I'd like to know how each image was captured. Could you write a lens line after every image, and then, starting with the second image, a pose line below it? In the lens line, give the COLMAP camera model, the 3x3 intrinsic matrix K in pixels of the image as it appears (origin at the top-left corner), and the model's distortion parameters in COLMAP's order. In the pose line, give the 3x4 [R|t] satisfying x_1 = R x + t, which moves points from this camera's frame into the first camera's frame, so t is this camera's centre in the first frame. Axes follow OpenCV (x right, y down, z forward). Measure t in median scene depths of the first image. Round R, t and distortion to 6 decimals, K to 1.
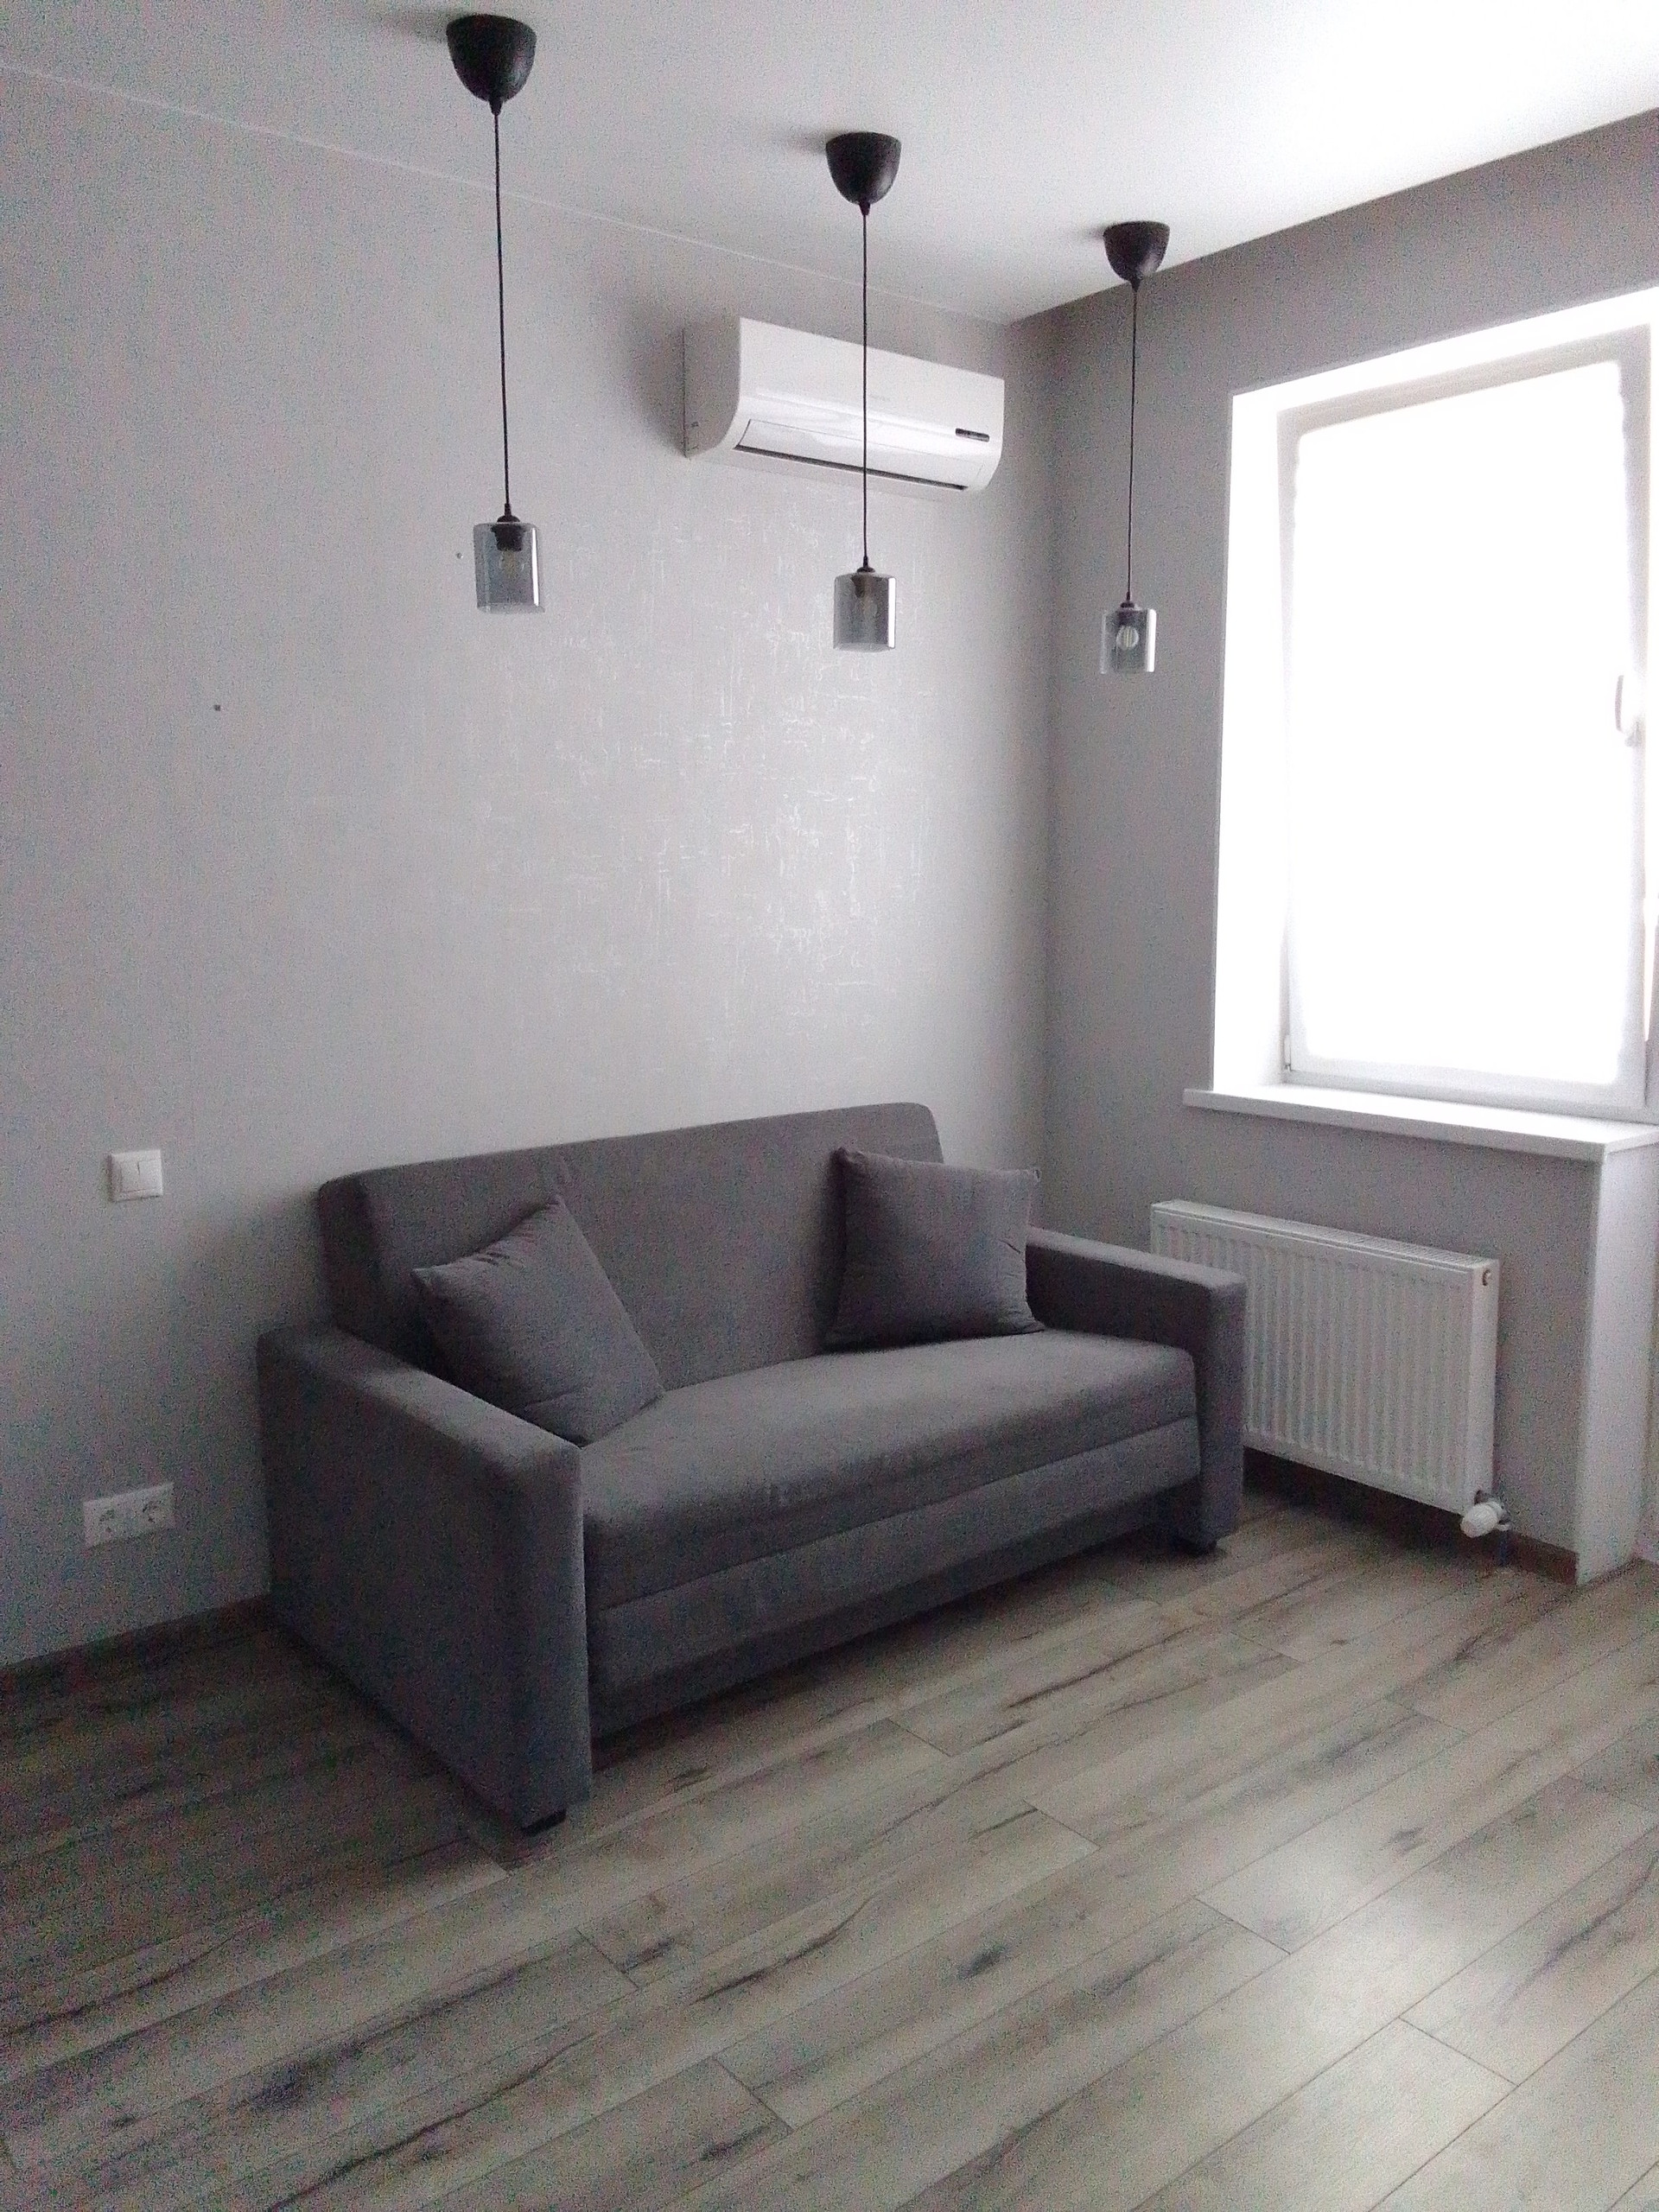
lens RADIAL K [[1696.4, 0, 814.3], [0, 1696.4, 1101.2], [0, 0, 1]] dist [0.046276, -0.078510]
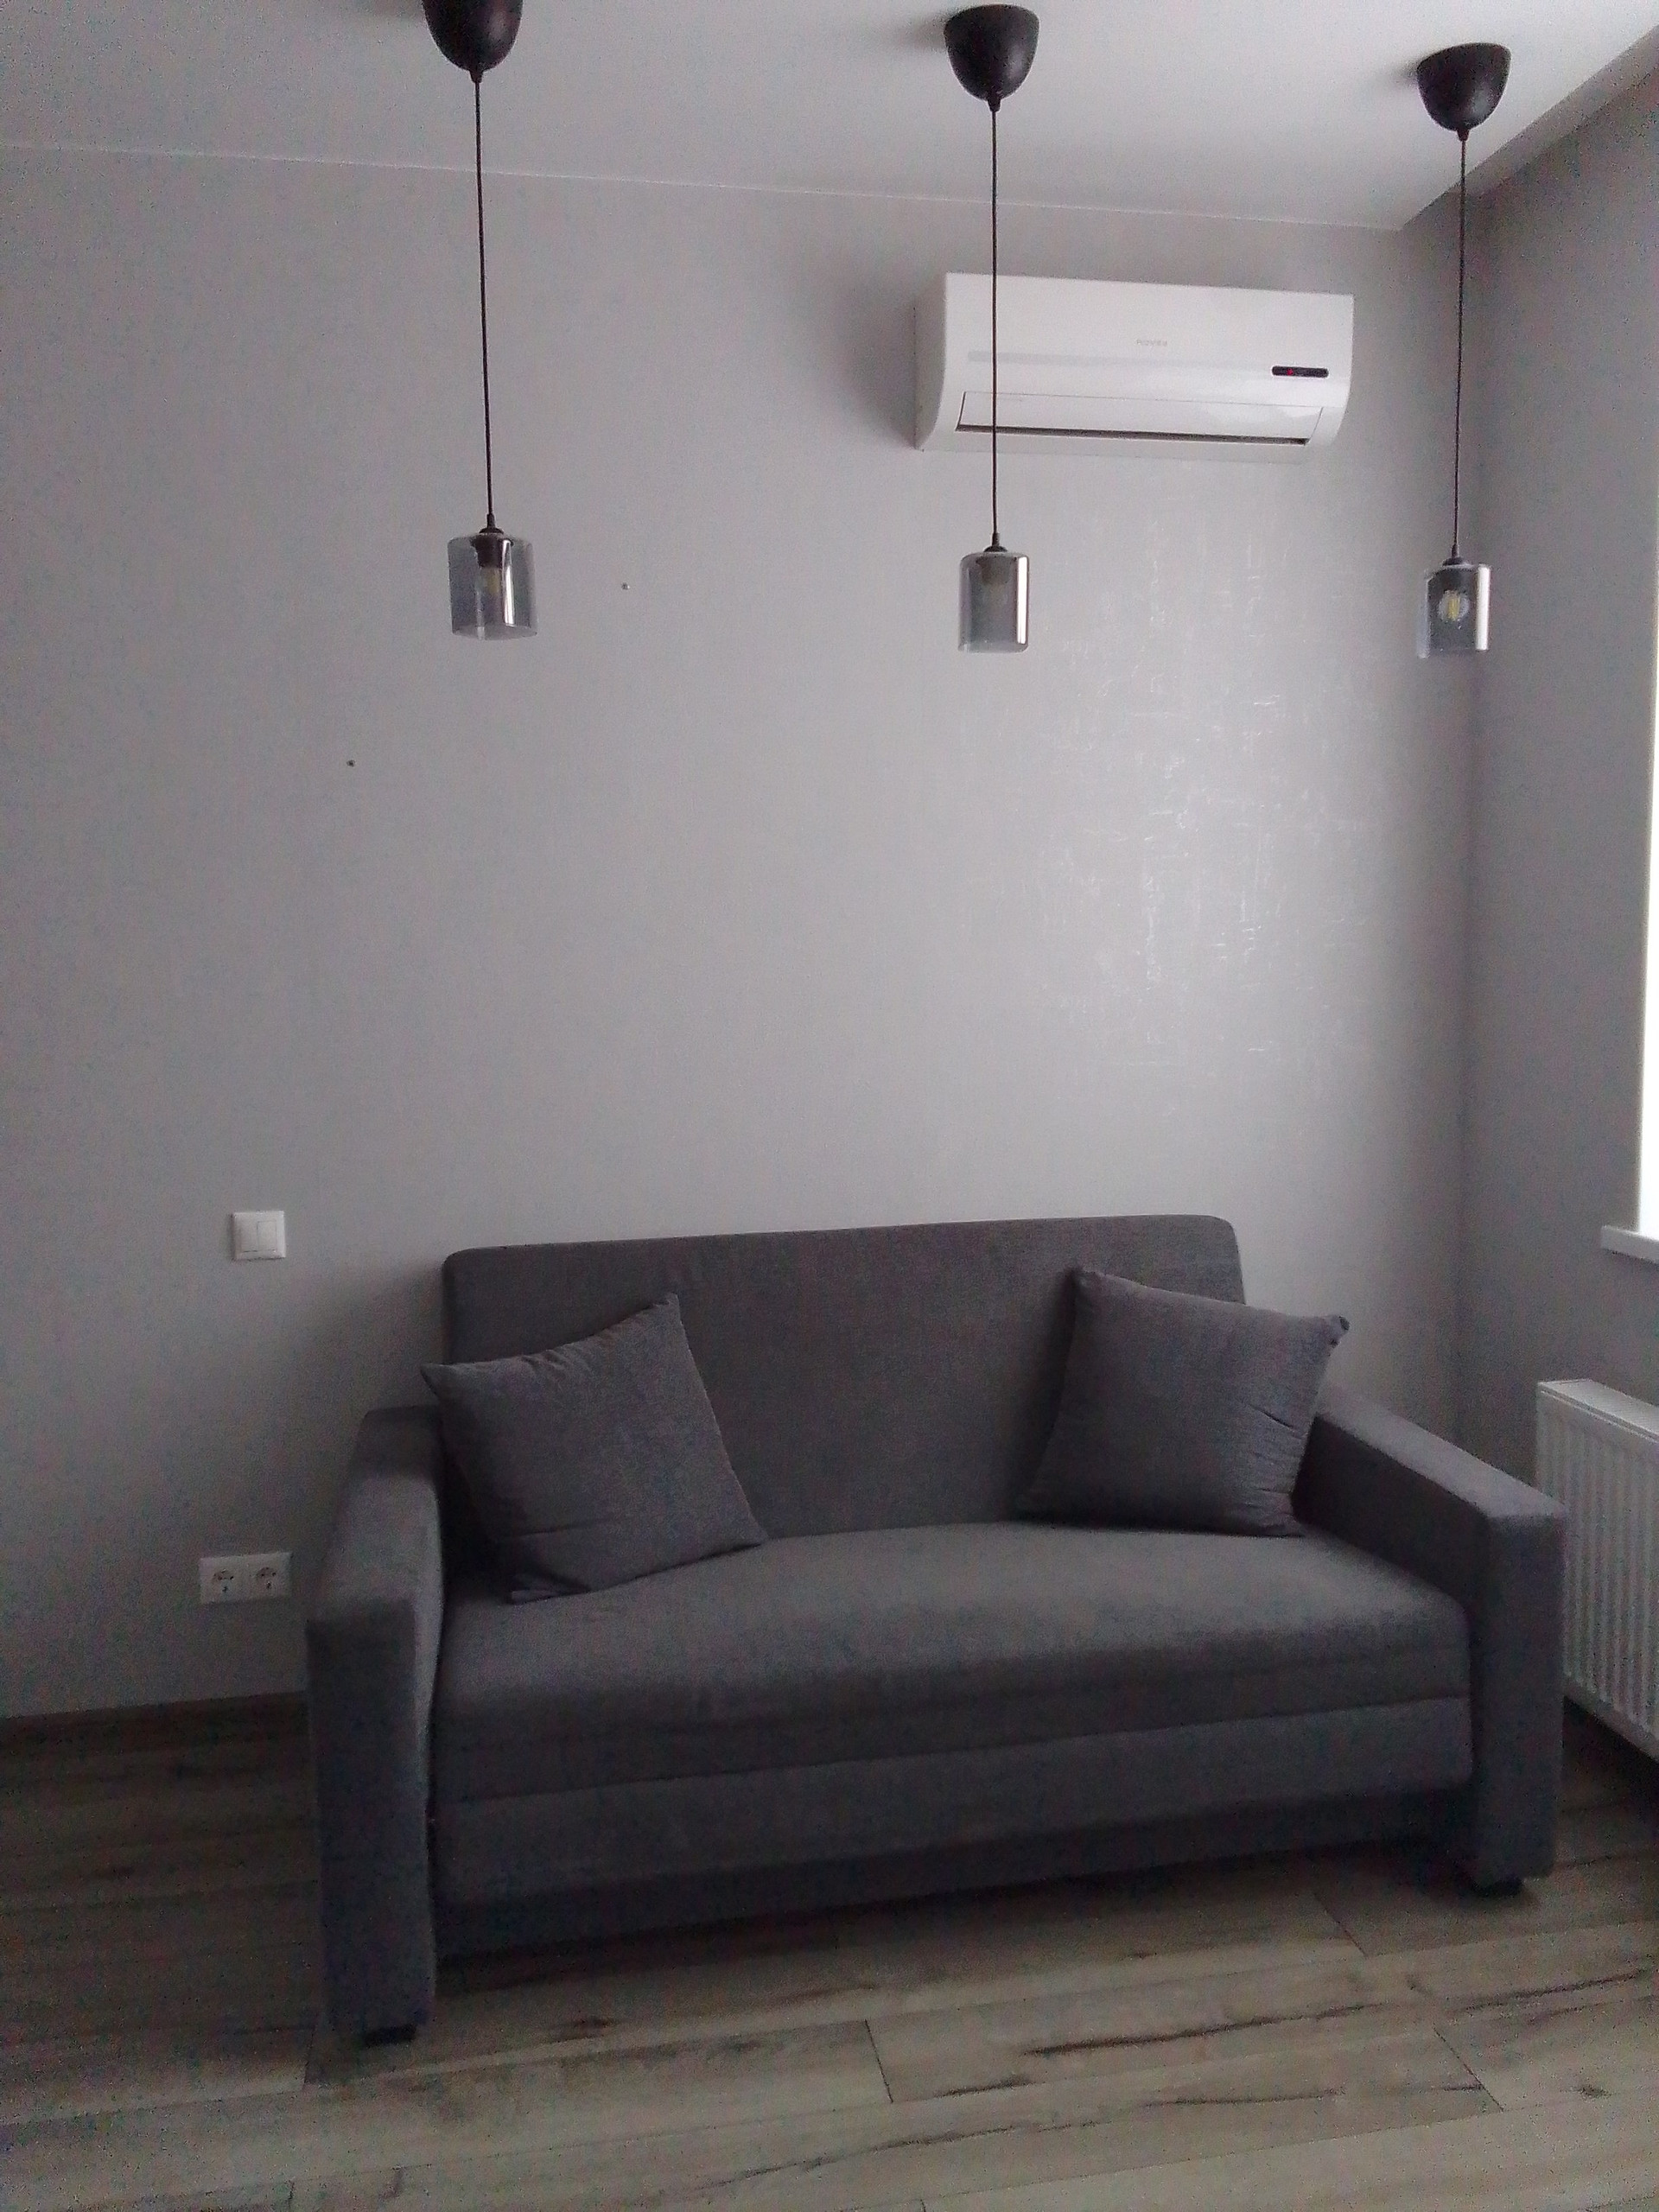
lens RADIAL K [[1696.4, 0, 827.1], [0, 1696.4, 1096.8], [0, 0, 1]] dist [0.046276, -0.078510]
pose [[0.881136, 0.041691, -0.471022, 0.339799], [-0.059688, 0.997944, -0.023328, -0.032022], [0.469082, 0.048669, 0.881813, 0.265176]]
